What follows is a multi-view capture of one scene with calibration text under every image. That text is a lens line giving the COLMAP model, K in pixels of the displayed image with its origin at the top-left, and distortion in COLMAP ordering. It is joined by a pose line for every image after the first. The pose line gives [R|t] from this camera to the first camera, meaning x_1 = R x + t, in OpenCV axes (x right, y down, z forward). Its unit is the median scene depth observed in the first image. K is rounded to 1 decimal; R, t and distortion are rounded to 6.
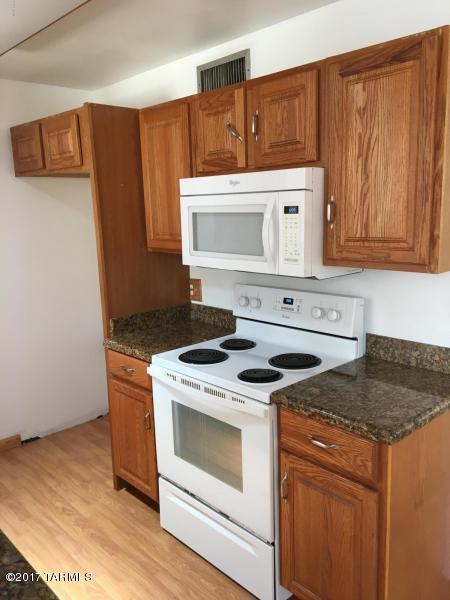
lens RADIAL K [[506.6, 0, 225.0], [0, 506.6, 300.0], [0, 0, 1]] dist [0.115458, -0.200253]
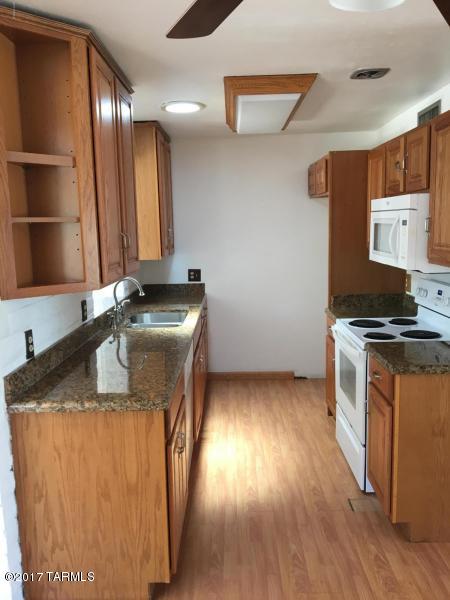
lens RADIAL K [[506.6, 0, 225.0], [0, 506.6, 300.0], [0, 0, 1]] dist [0.115458, -0.200253]
pose [[0.727984, 0.115250, -0.675838, 0.601107], [-0.122371, 0.991783, 0.037315, 0.037750], [0.674585, 0.055538, 0.736105, -0.314269]]
